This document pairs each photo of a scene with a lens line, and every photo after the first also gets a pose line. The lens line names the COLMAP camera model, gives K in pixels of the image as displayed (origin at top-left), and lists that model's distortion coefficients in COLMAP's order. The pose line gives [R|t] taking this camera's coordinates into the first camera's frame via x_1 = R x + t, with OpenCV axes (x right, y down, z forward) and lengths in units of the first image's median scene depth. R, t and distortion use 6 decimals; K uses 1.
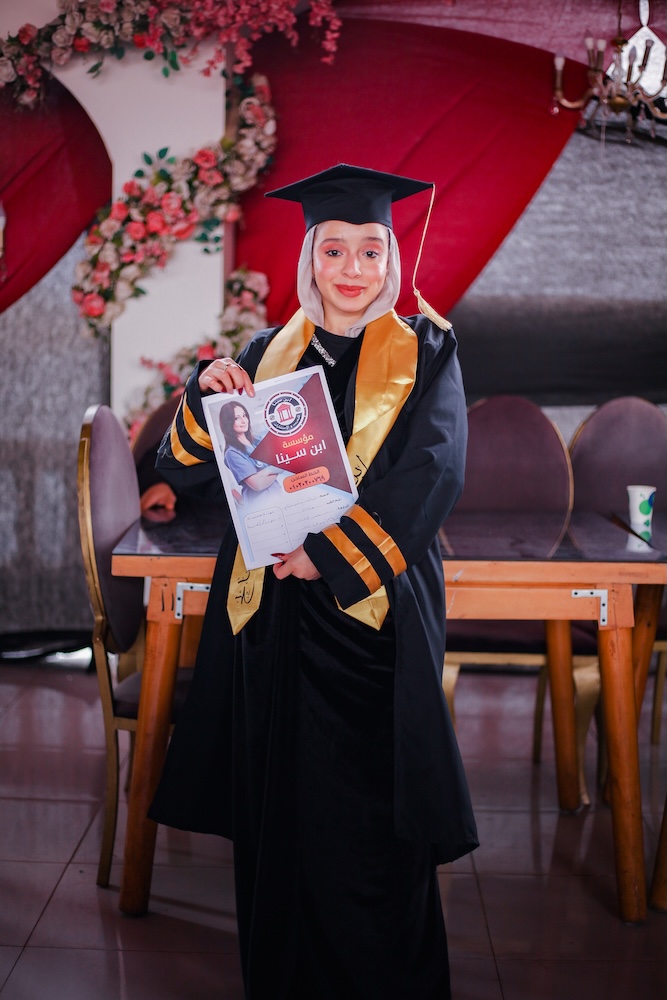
lens RADIAL K [[1460.5, 0, 333.5], [0, 1460.5, 500.0], [0, 0, 1]] dist [-0.045549, -0.378042]
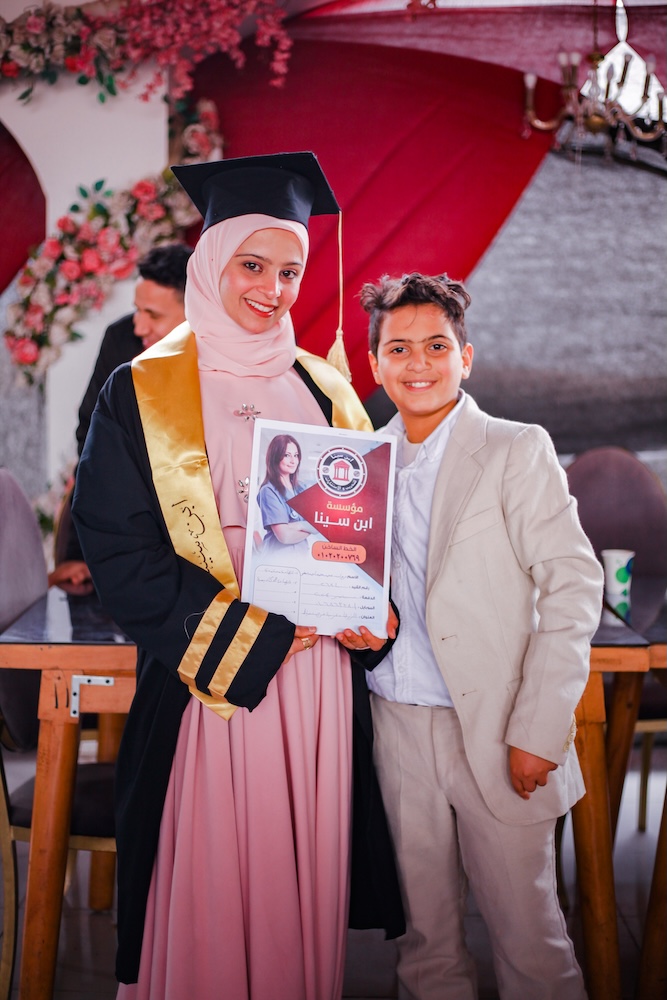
lens RADIAL K [[1460.5, 0, 333.5], [0, 1460.5, 500.0], [0, 0, 1]] dist [-0.045549, -0.378042]
pose [[0.999961, -0.008431, -0.002652, 0.031601], [0.008359, 0.999629, -0.025908, -0.014711], [0.002870, 0.025884, 0.999661, 0.086330]]
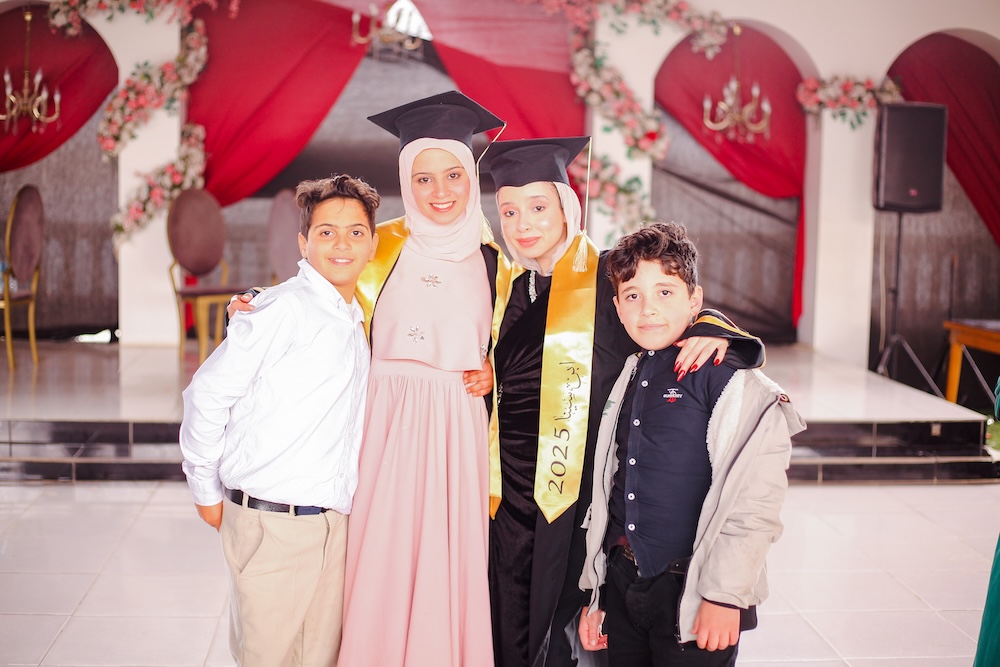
lens RADIAL K [[1460.5, 0, 500.0], [0, 1460.5, 333.5], [0, 0, 1]] dist [-0.045549, -0.378042]
pose [[0.994118, -0.009479, 0.107889, 0.133499], [0.008817, 0.999939, 0.006612, 0.104006], [-0.107945, -0.005622, 0.994141, -0.925730]]
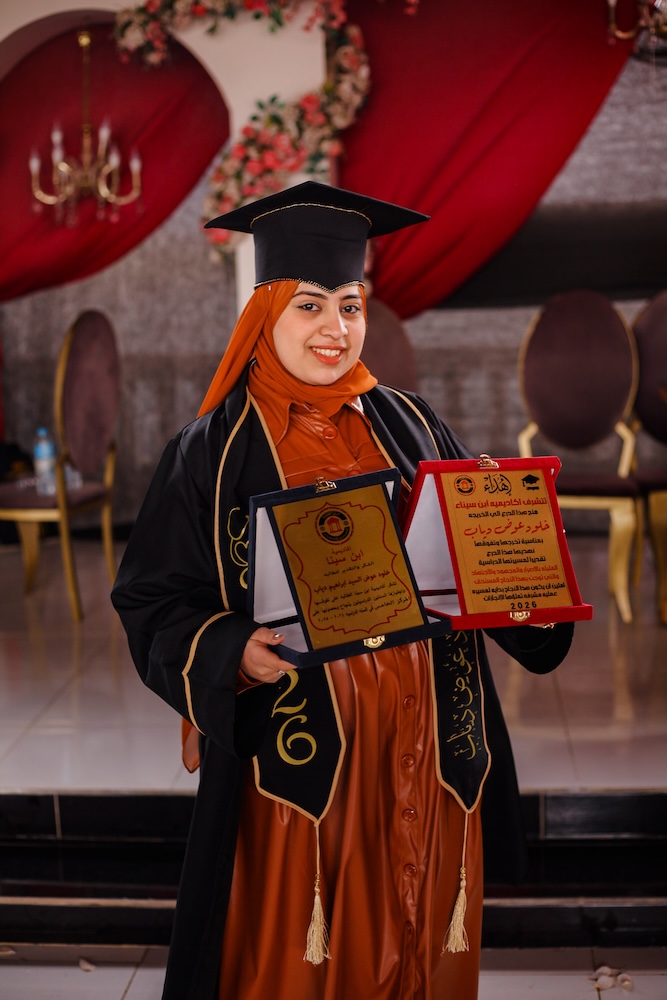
lens RADIAL K [[1460.5, 0, 333.5], [0, 1460.5, 500.0], [0, 0, 1]] dist [-0.045549, -0.378042]
pose [[0.996093, -0.040229, -0.078615, 0.009232], [0.044901, 0.997272, 0.058587, 0.015617], [0.076043, -0.061888, 0.995182, -0.175362]]
